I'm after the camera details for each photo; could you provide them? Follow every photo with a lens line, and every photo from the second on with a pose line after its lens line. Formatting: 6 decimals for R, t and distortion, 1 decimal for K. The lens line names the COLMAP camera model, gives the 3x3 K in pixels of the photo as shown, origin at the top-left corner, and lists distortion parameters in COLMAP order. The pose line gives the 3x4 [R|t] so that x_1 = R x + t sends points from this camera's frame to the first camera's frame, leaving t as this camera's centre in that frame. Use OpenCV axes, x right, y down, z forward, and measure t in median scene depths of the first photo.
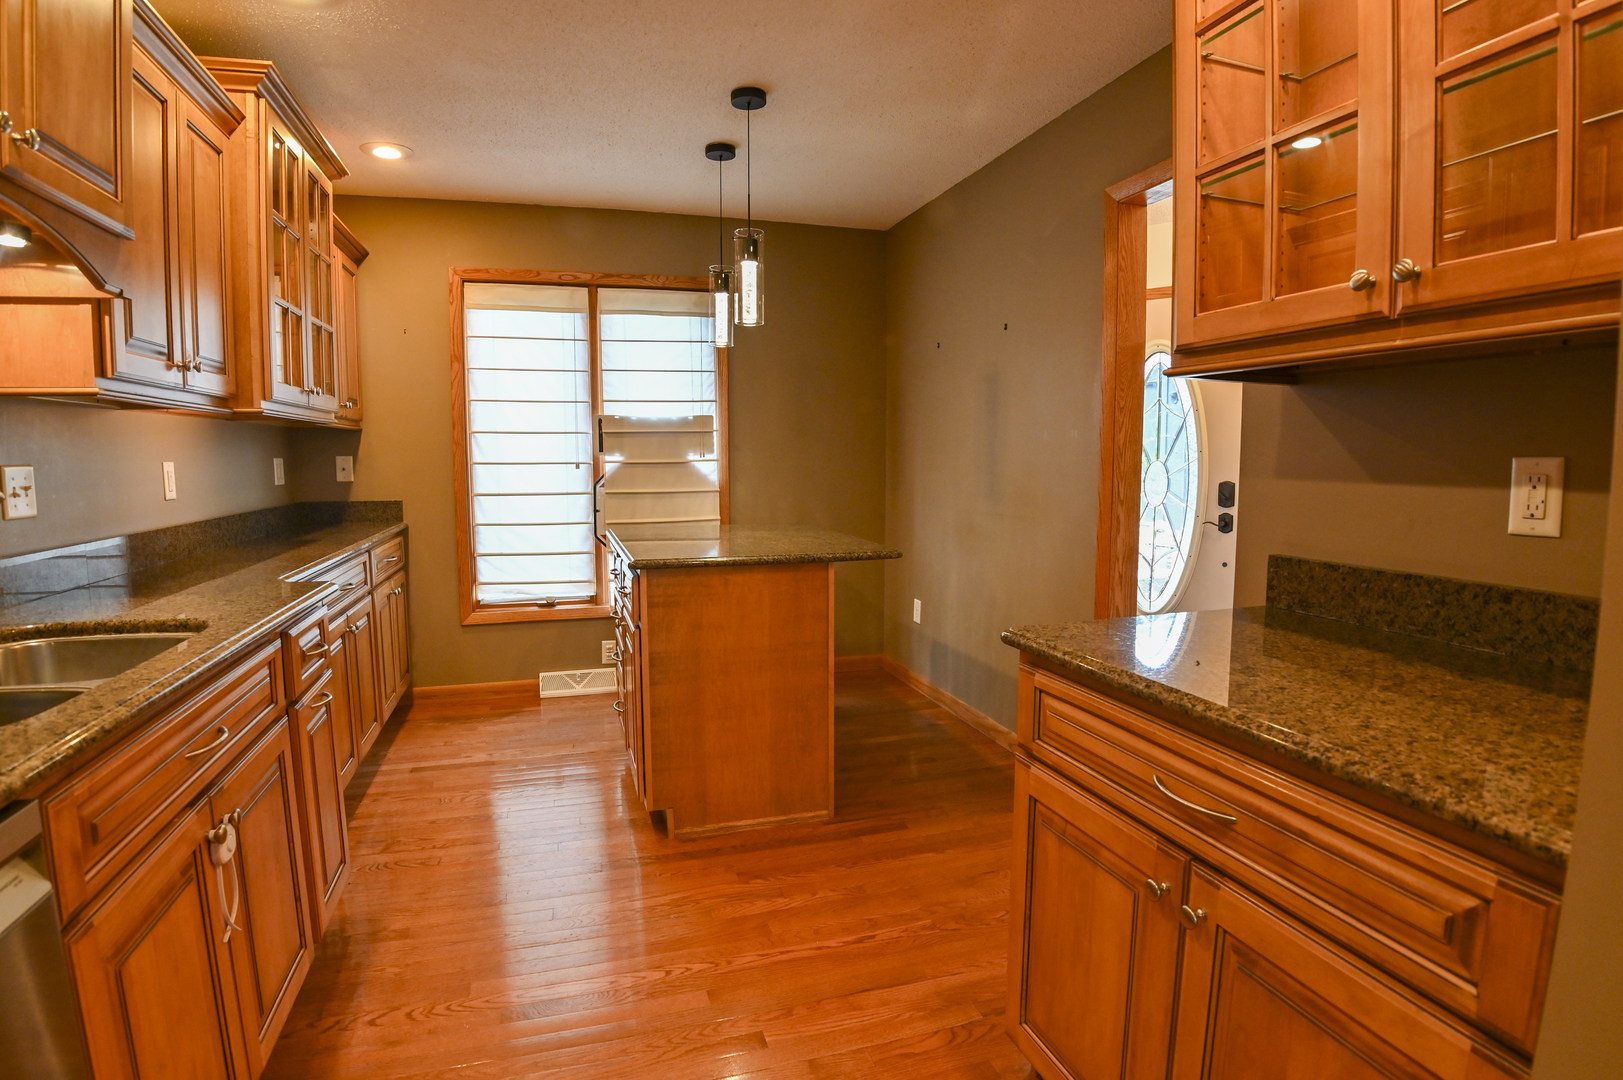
lens RADIAL K [[827.6, 0, 811.5], [0, 827.6, 540.0], [0, 0, 1]] dist [-0.075873, 0.000925]
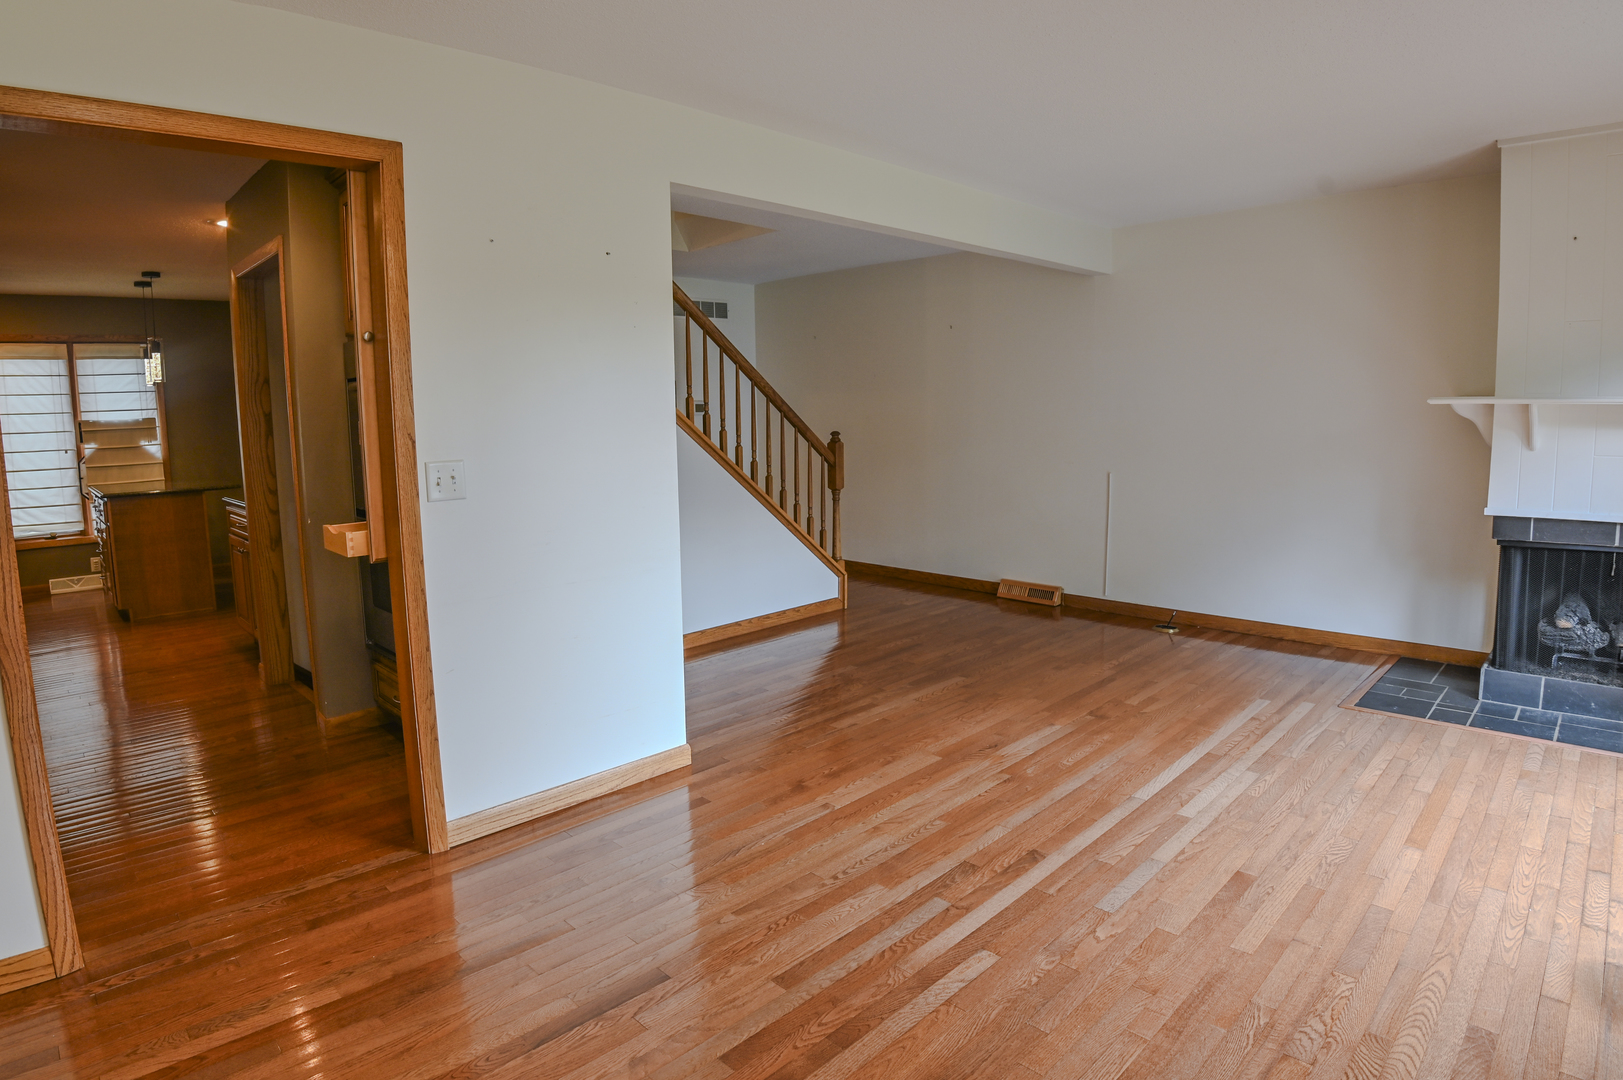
lens RADIAL K [[933.9, 0, 811.6], [0, 933.9, 521.9], [0, 0, 1]] dist [-0.083563, 0.002112]
pose [[0.901926, -0.067955, 0.426512, 0.514836], [0.061299, 0.997688, 0.029332, 0.153256], [-0.427519, -0.000310, 0.904006, -2.091998]]
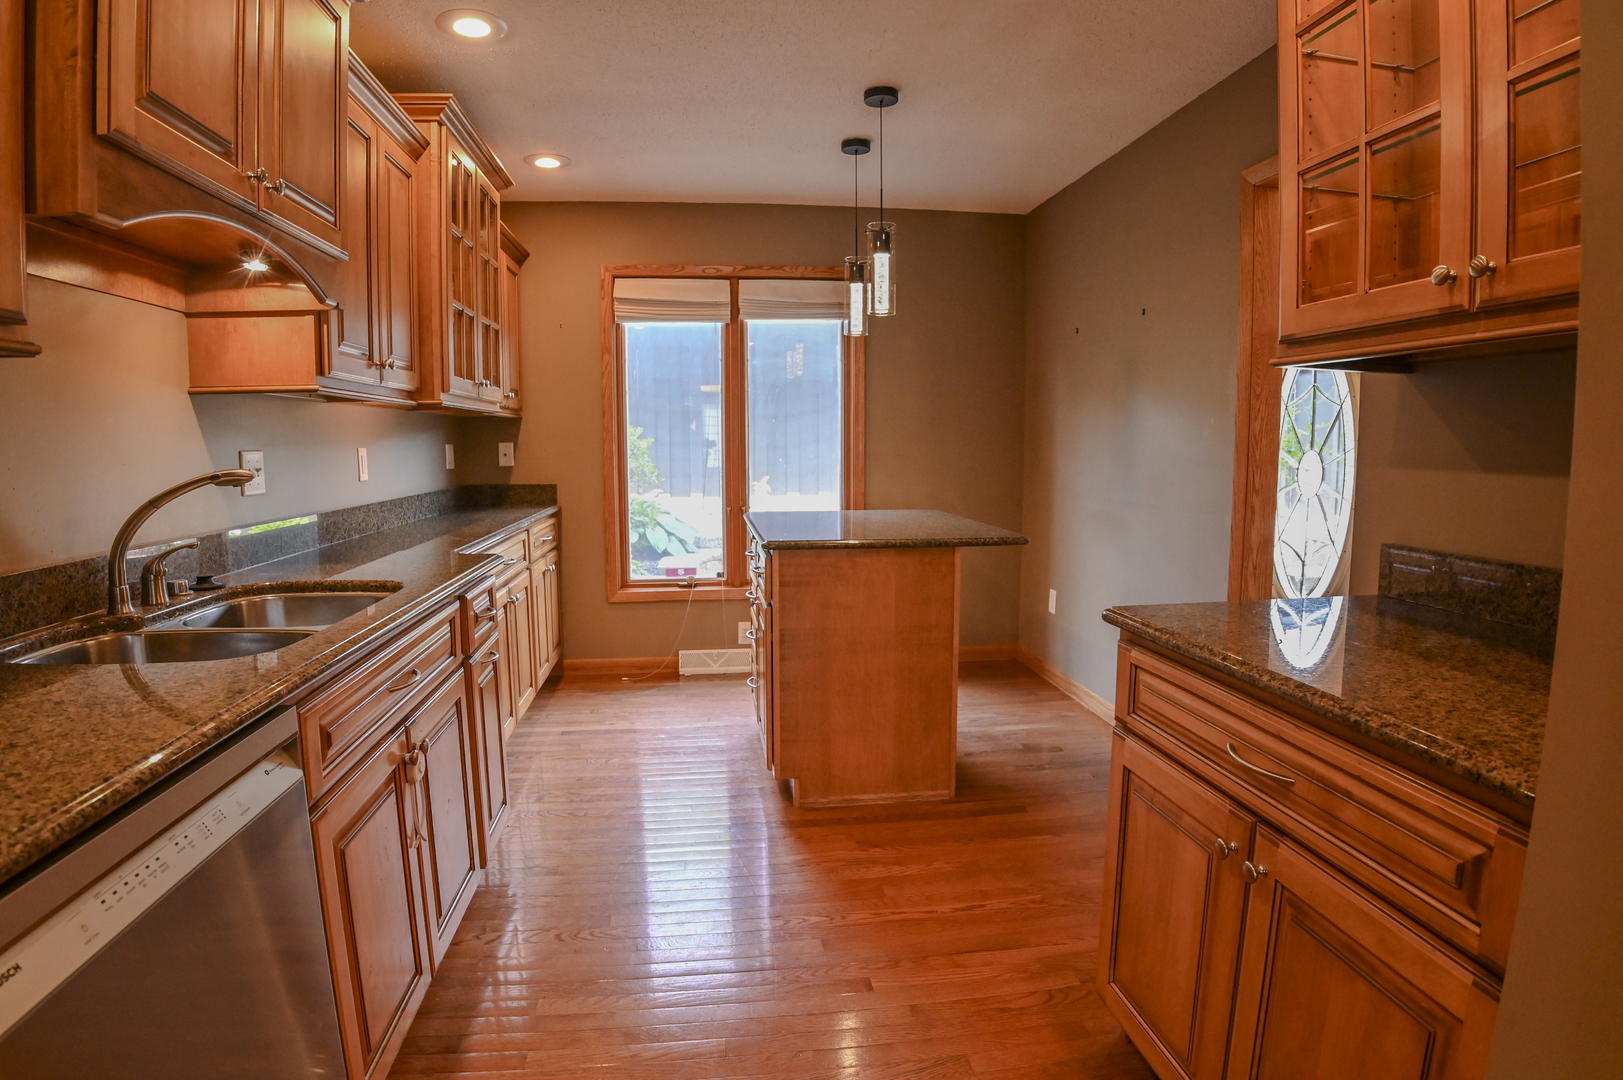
lens RADIAL K [[866.0, 0, 811.5], [0, 866.0, 540.0], [0, 0, 1]] dist [-0.096199, 0.003169]
pose [[0.985073, 0.018195, -0.171174, 0.033359], [-0.016400, 0.999795, 0.011894, 0.009444], [0.171355, -0.008910, 0.985169, -0.090802]]
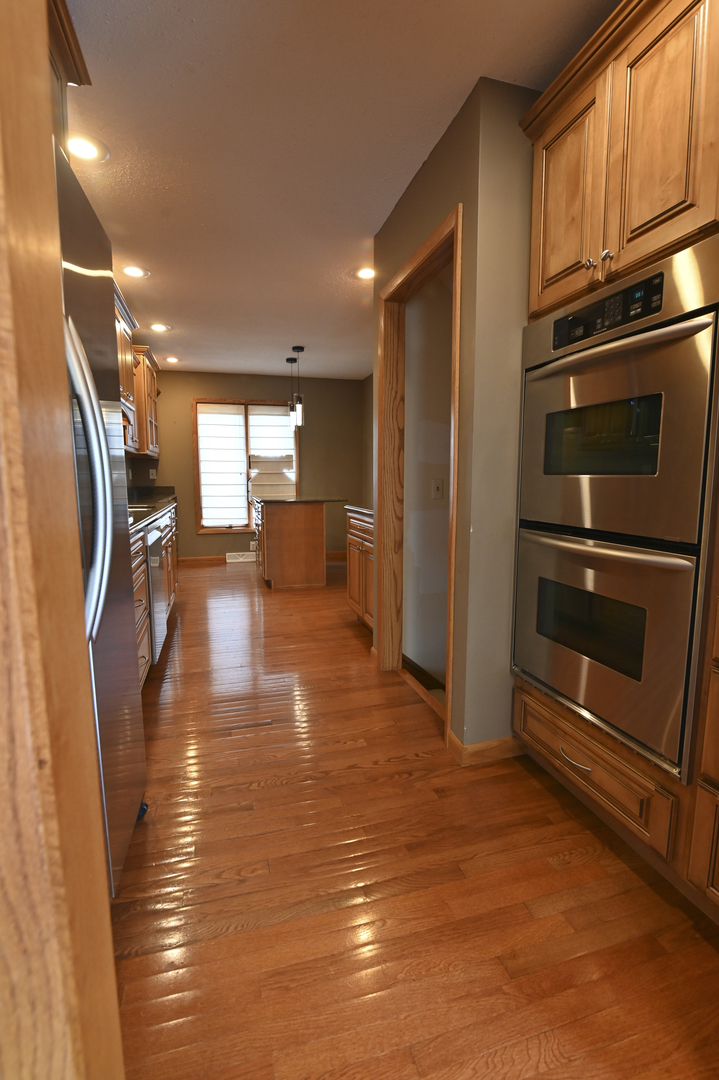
lens RADIAL K [[510.0, 0, 359.5], [0, 510.0, 540.0], [0, 0, 1]] dist [0.000011, 0.000191]
pose [[0.999520, 0.004460, -0.030647, 0.244701], [-0.003825, 0.999778, 0.020736, 0.144587], [0.030732, -0.020609, 0.999315, -1.048807]]
